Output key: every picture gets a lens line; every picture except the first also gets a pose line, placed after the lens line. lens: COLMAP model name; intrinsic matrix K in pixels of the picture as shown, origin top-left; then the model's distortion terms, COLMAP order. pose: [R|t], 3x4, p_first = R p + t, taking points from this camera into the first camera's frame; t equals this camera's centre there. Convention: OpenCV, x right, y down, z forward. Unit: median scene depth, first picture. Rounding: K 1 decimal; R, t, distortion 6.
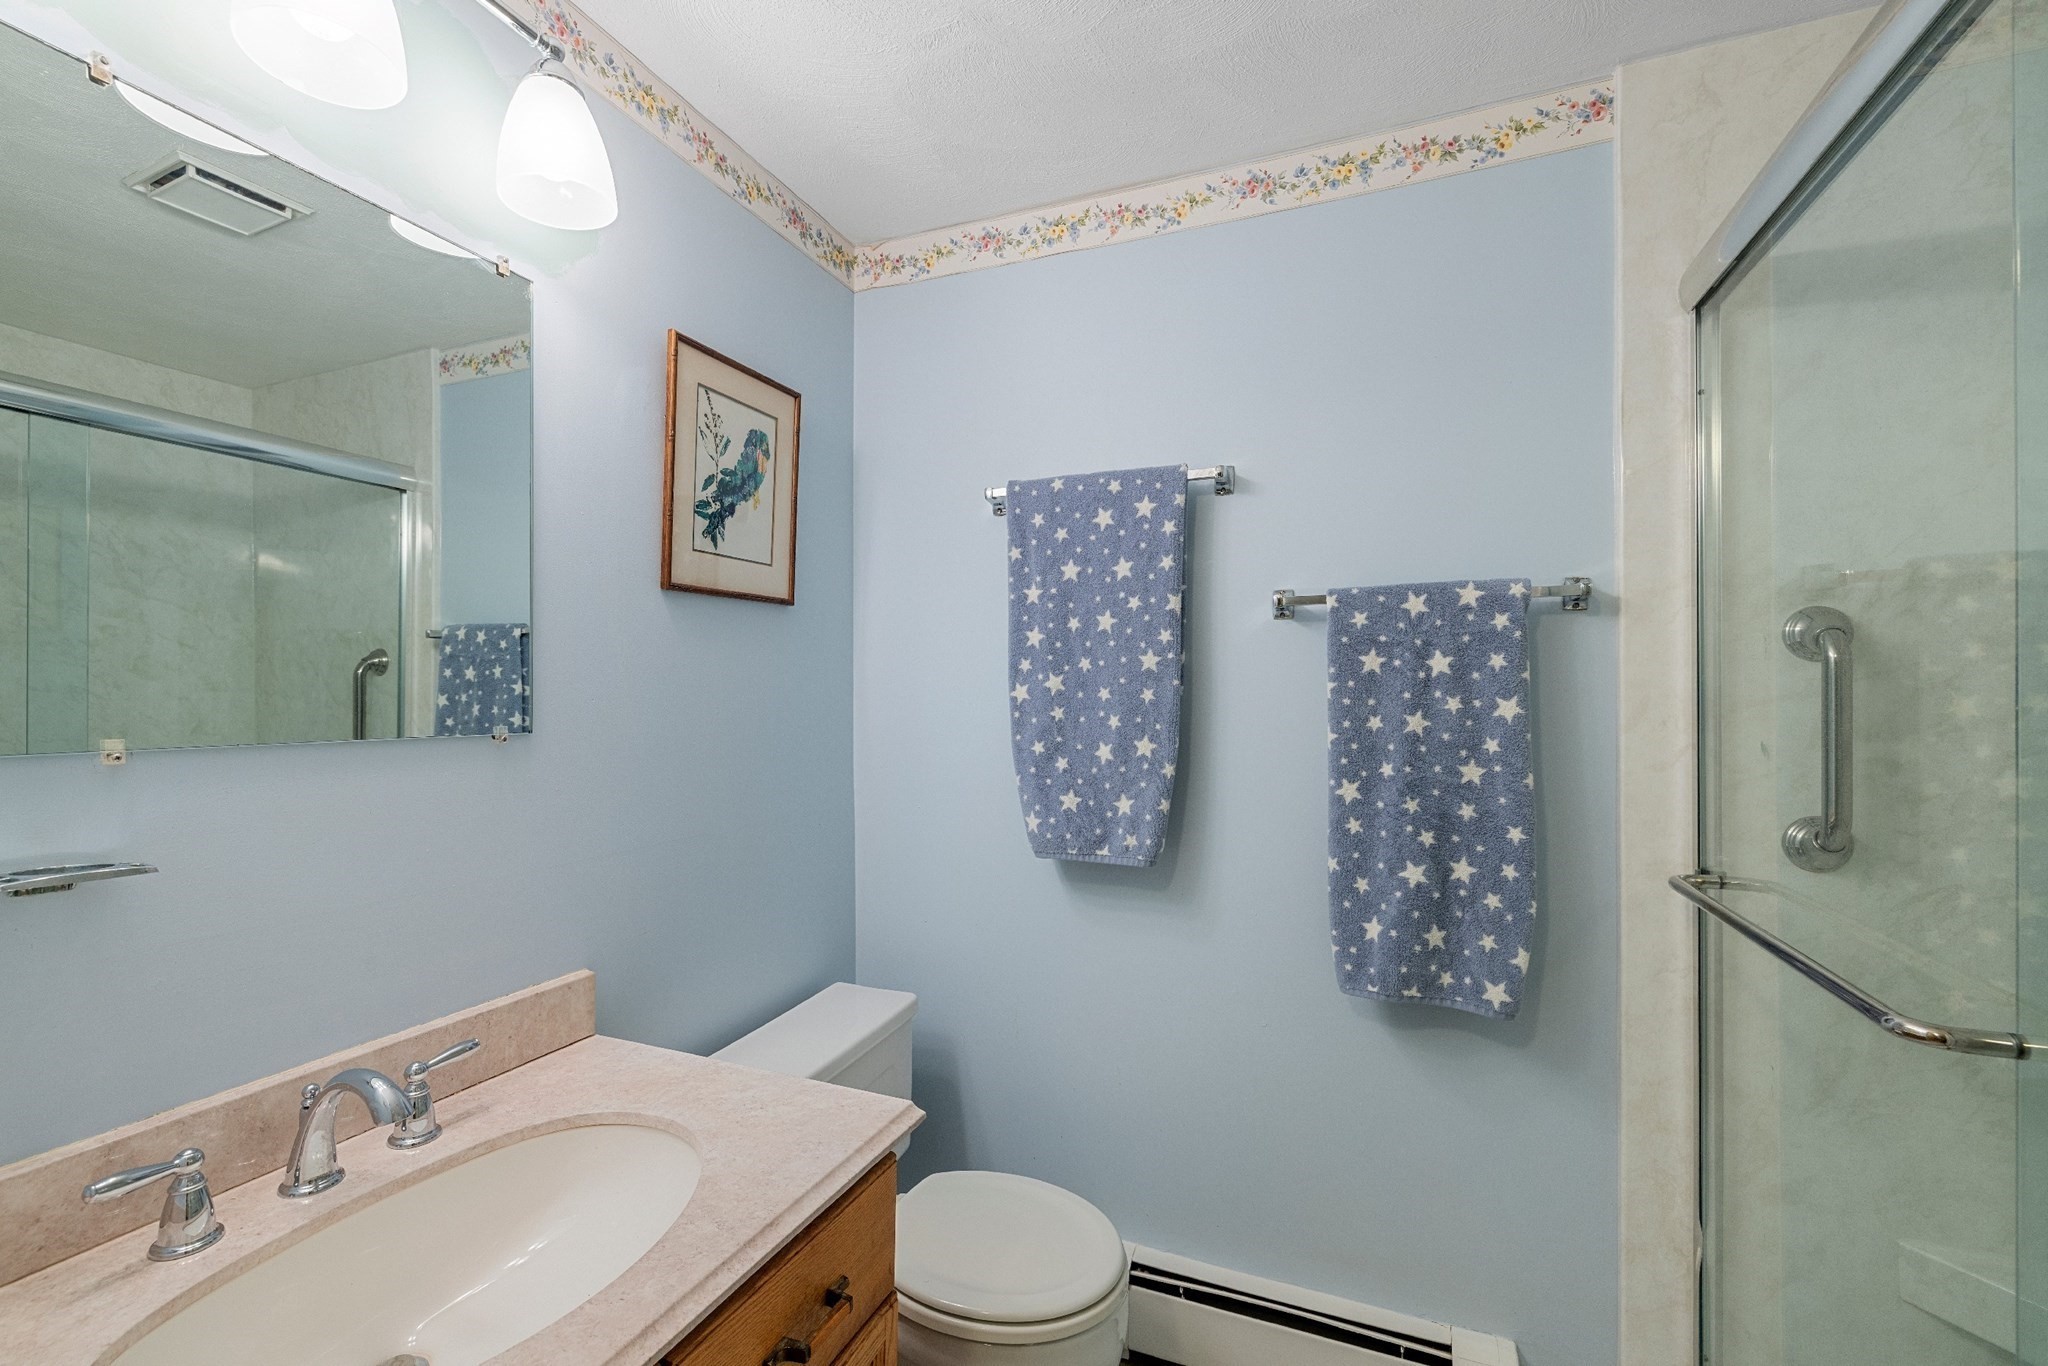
lens RADIAL K [[863.6, 0, 1024.0], [0, 863.6, 683.0], [0, 0, 1]] dist [-0.000148, 0.000545]
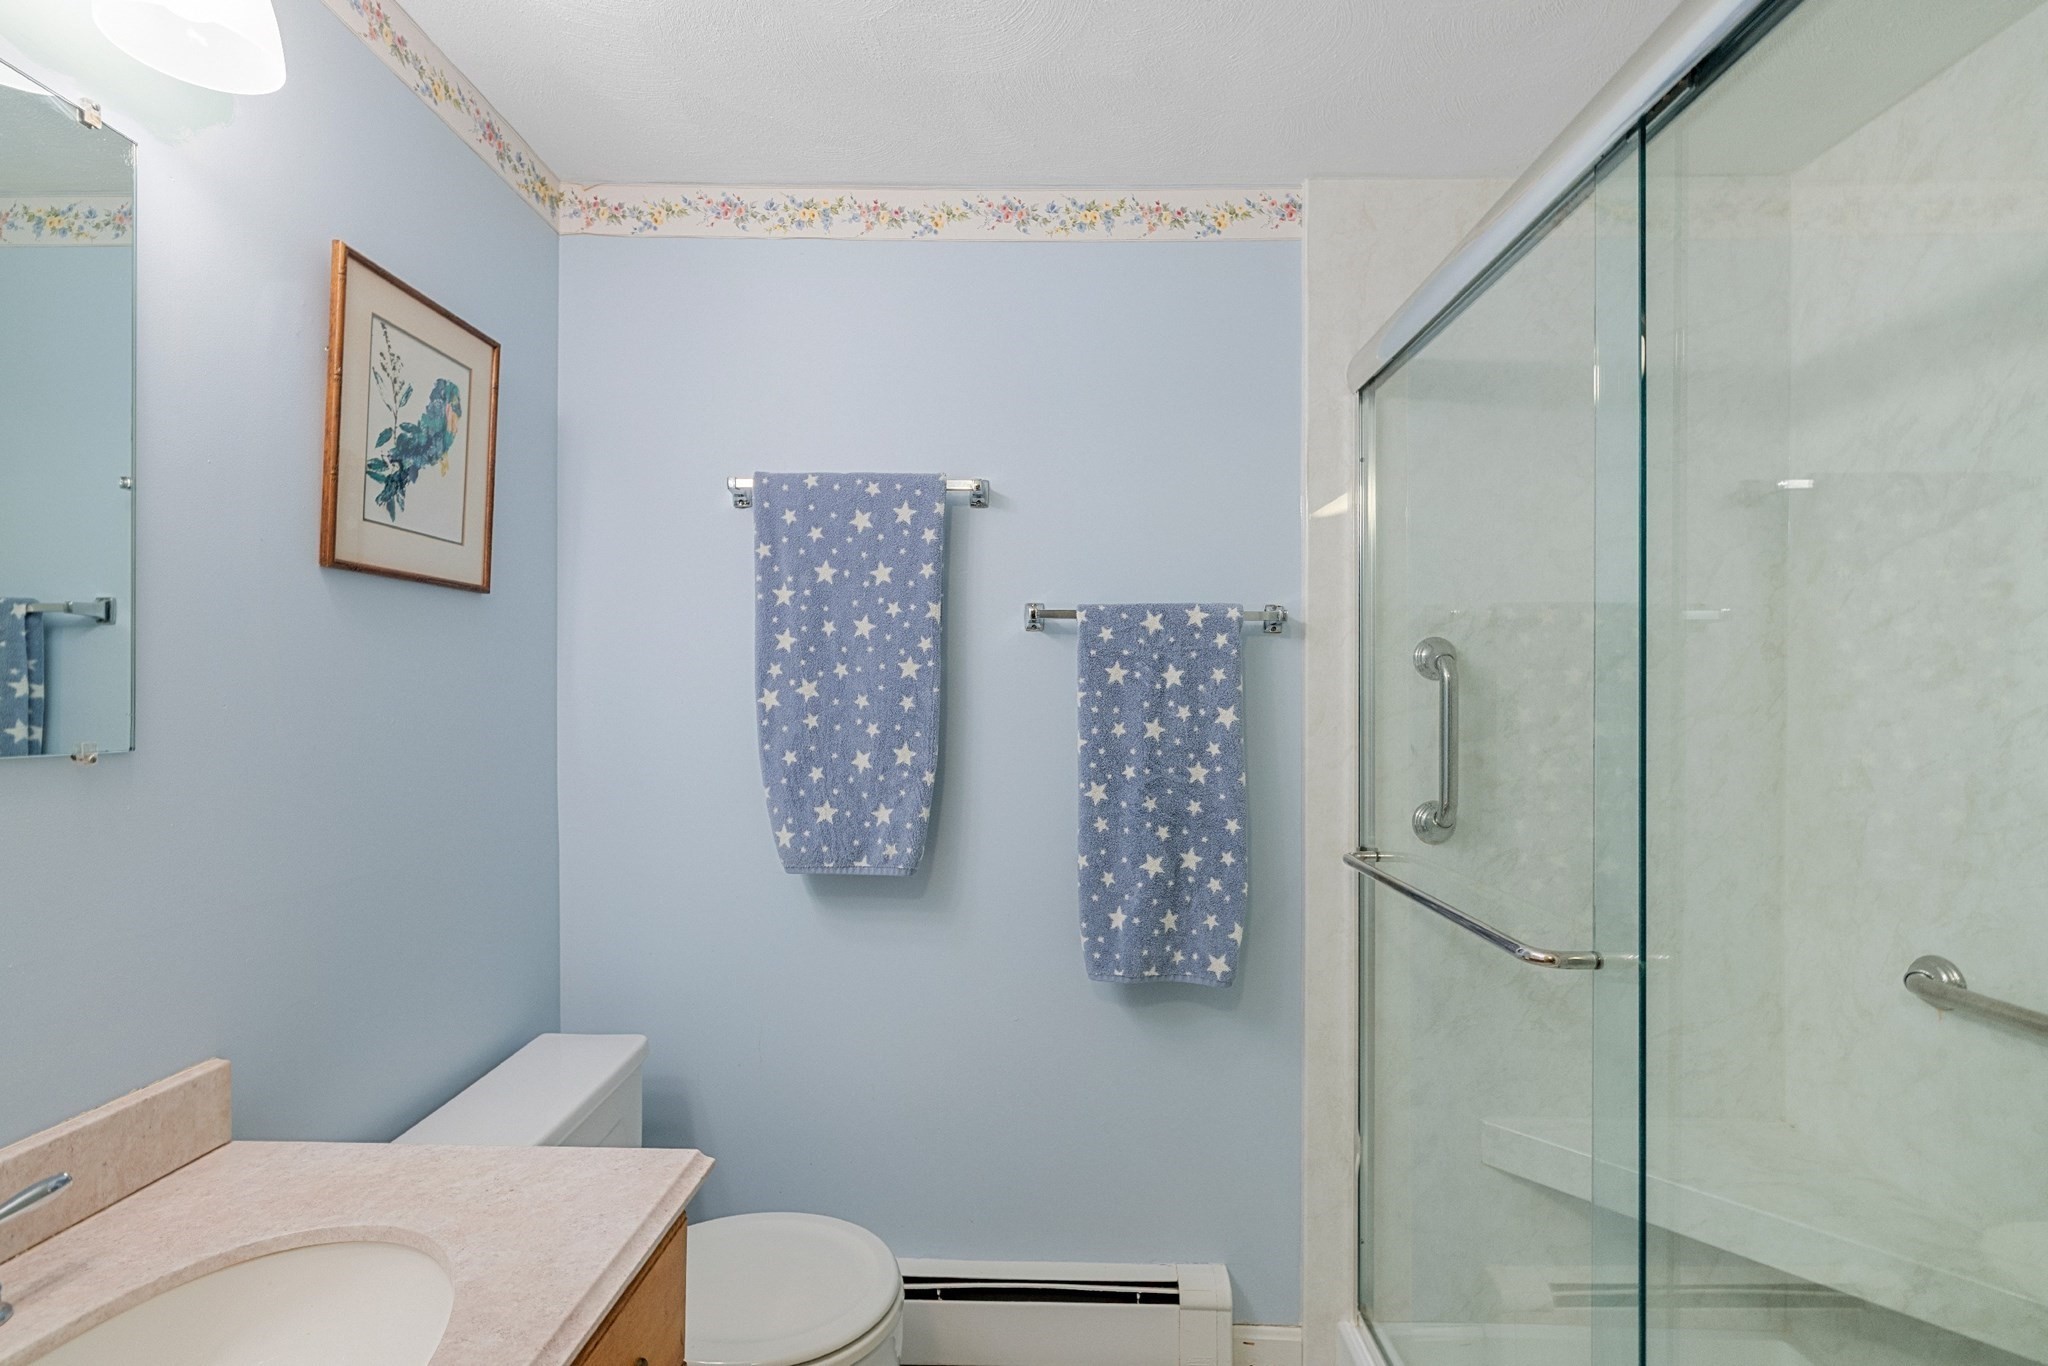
lens RADIAL K [[878.8, 0, 1031.7], [0, 878.8, 689.0], [0, 0, 1]] dist [-0.001110, 0.000084]
pose [[0.928512, 0.010905, 0.371143, -0.107306], [-0.011657, 0.999932, -0.000217, -0.003569], [-0.371120, -0.004125, 0.928576, 0.009269]]
